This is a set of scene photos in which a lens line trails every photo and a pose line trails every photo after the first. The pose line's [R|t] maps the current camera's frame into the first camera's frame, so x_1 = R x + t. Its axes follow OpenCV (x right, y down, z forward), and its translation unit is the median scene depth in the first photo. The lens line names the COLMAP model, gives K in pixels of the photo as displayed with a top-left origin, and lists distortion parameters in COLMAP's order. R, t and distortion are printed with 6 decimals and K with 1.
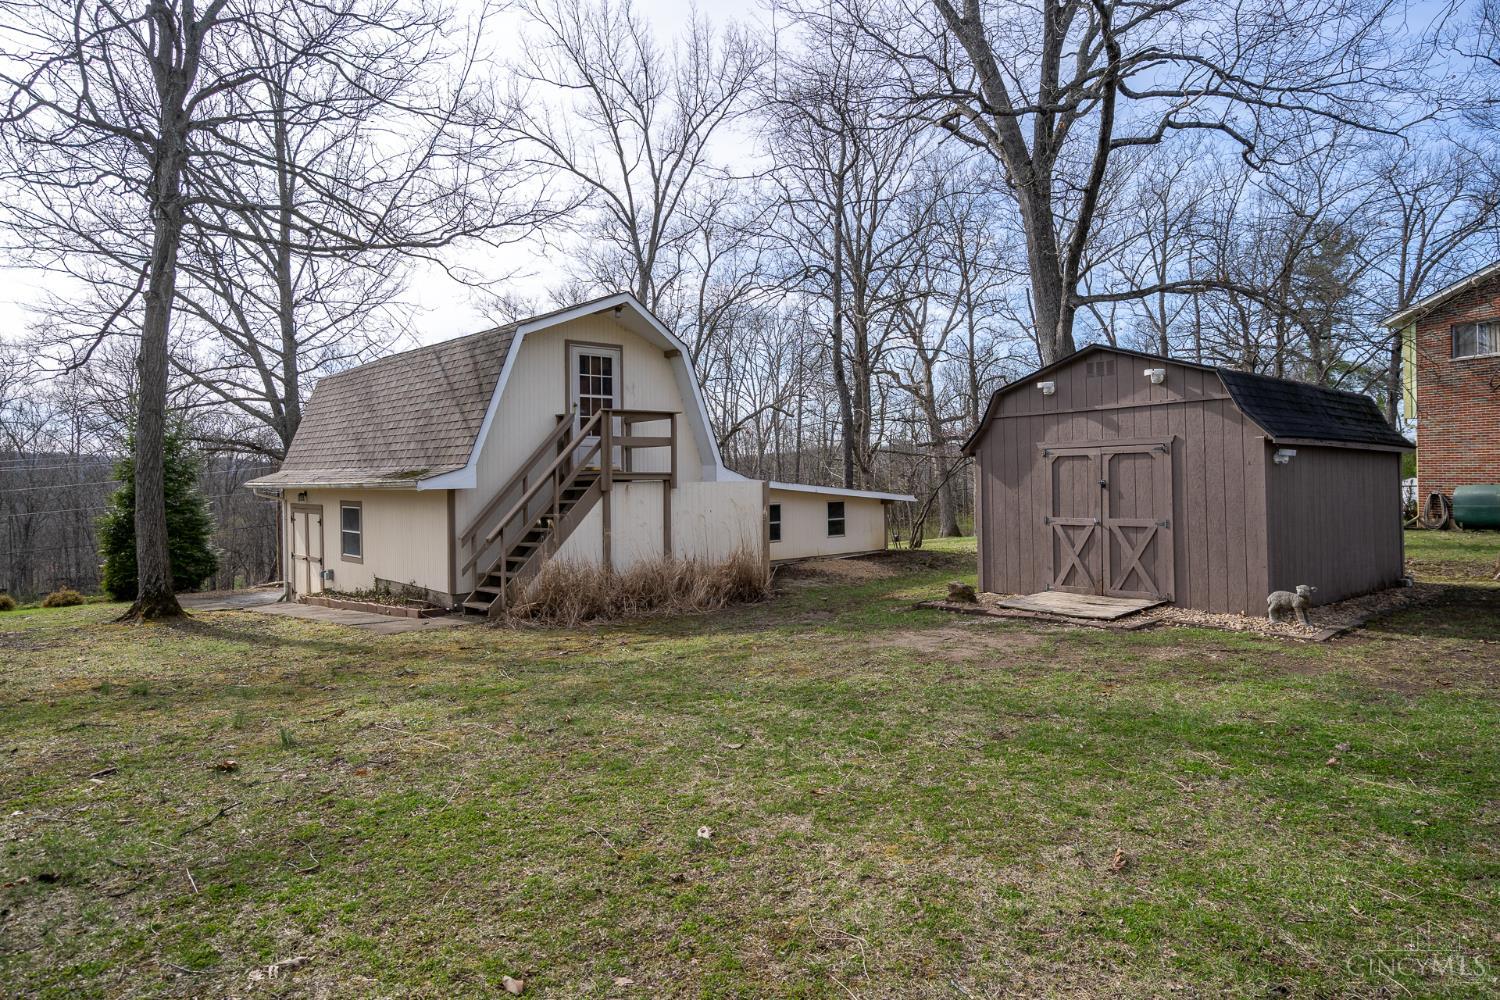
lens RADIAL K [[886.2, 0, 747.5], [0, 886.2, 513.4], [0, 0, 1]] dist [-0.000328, -0.000432]
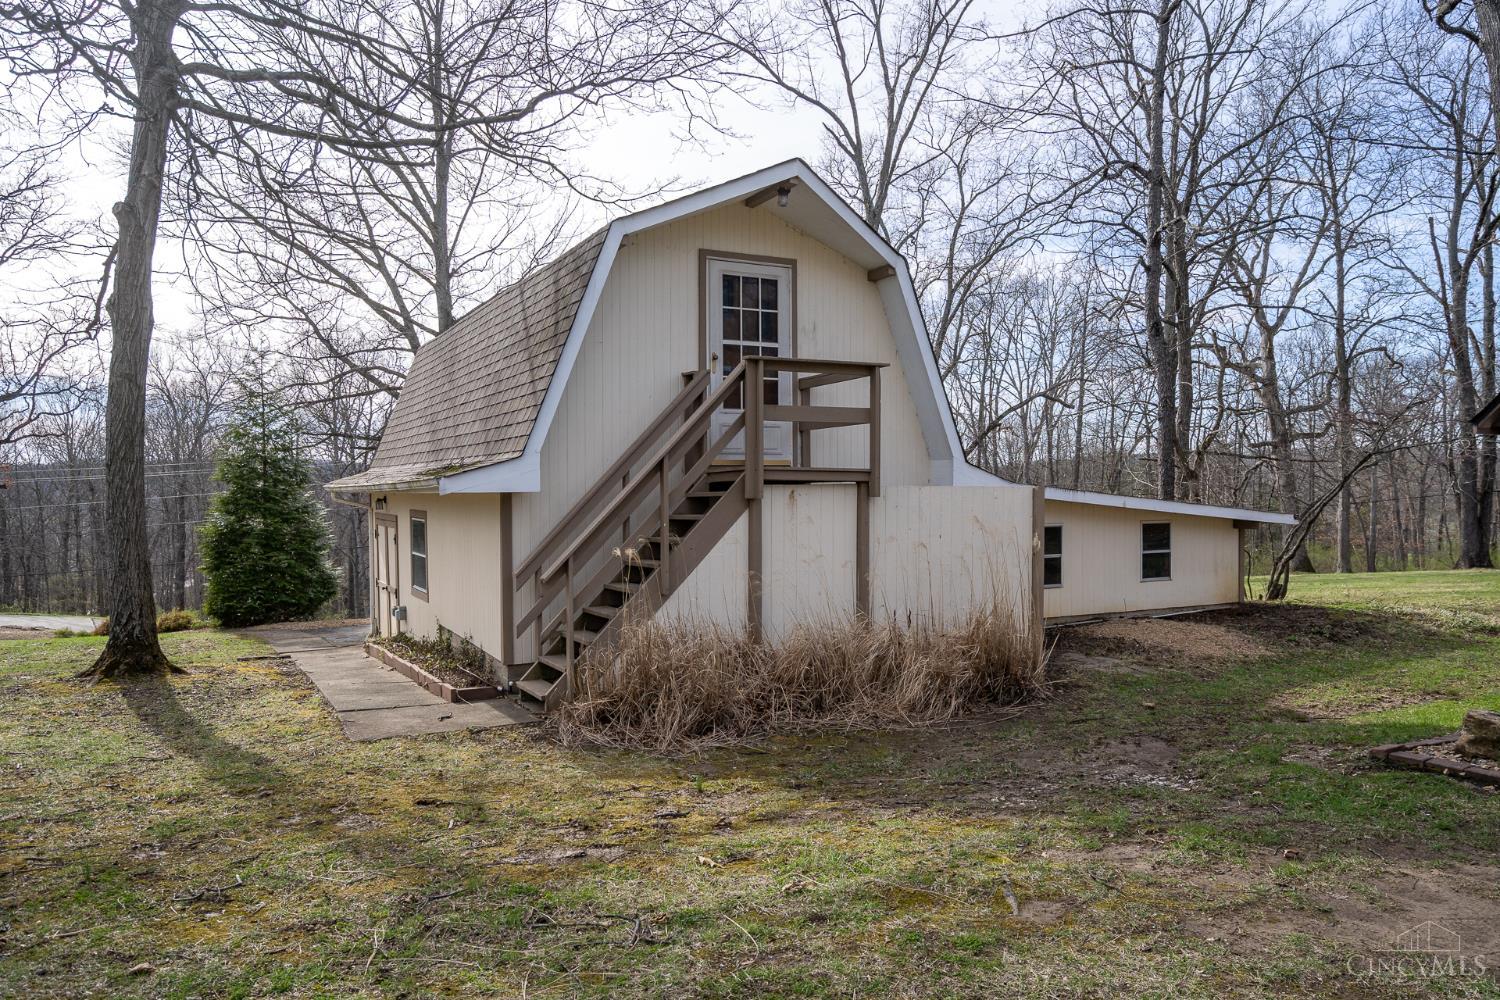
lens RADIAL K [[1069.0, 0, 748.2], [0, 1069.0, 510.9], [0, 0, 1]] dist [0.008121, 0.000395]
pose [[0.971322, 0.014351, -0.237336, 0.001474], [-0.018818, 0.999686, -0.016566, -0.002949], [0.237023, 0.020557, 0.971286, 0.158506]]
